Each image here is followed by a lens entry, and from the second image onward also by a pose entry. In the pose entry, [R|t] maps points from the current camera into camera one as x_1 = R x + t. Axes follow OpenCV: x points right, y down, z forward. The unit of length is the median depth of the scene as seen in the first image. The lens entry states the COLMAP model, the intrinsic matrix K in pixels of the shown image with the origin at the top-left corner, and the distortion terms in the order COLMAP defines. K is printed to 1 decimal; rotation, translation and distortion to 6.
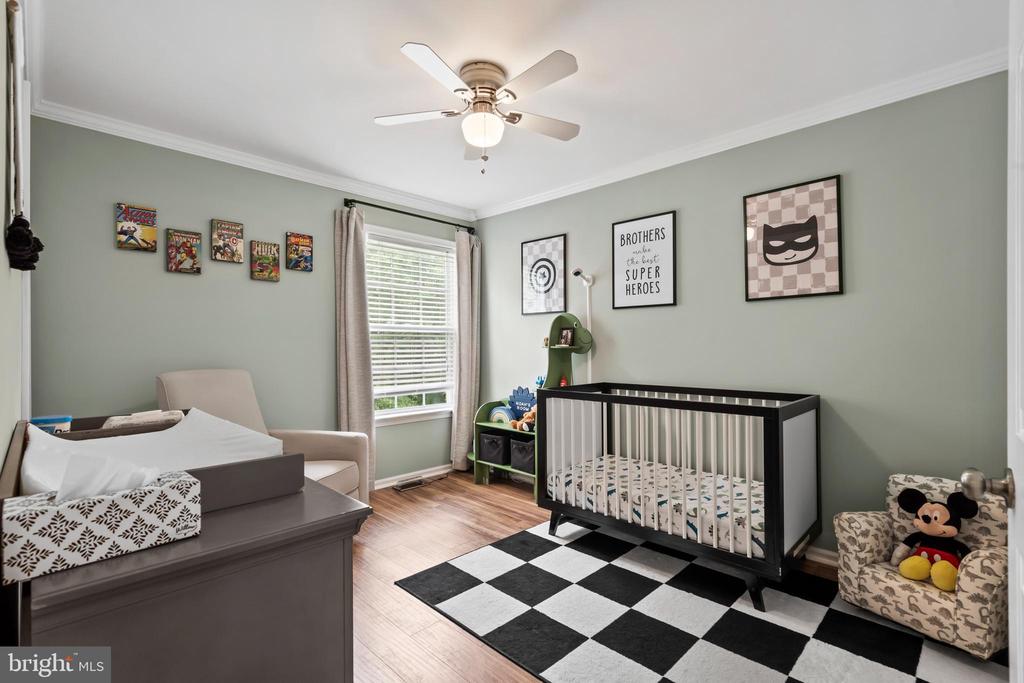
lens RADIAL K [[471.1, 0, 510.9], [0, 471.1, 343.2], [0, 0, 1]] dist [-0.003404, 0.003334]
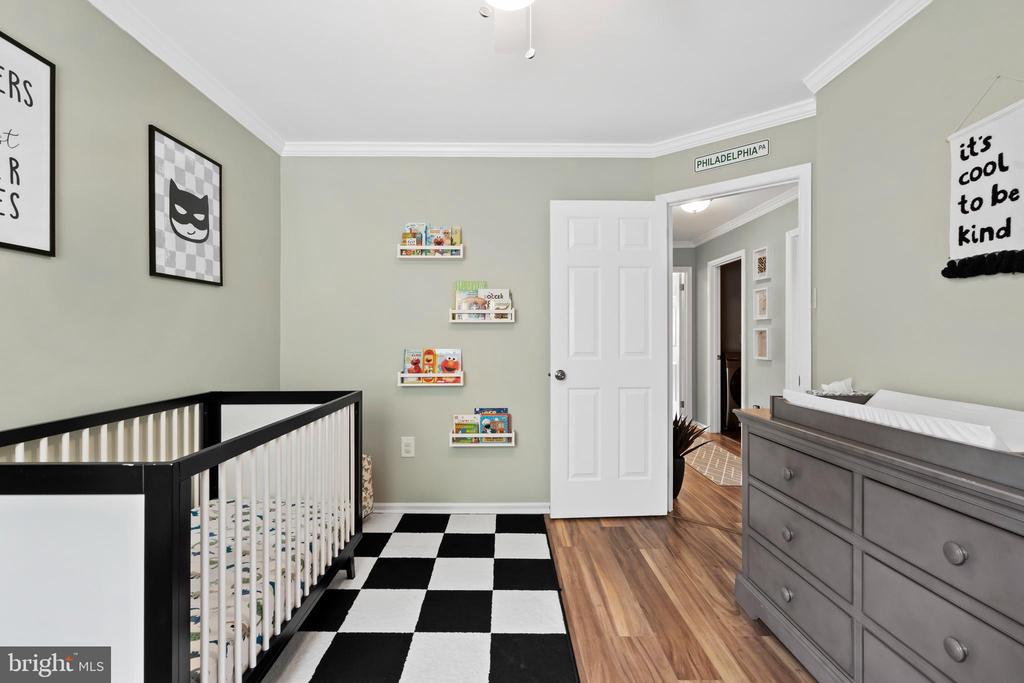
lens RADIAL K [[471.1, 0, 511.3], [0, 471.1, 337.7], [0, 0, 1]] dist [-0.003404, 0.003334]
pose [[-0.708568, 0.002965, 0.705636, -0.402502], [-0.000786, 0.999987, -0.004991, 0.007837], [-0.705642, -0.004091, -0.708557, 1.194363]]
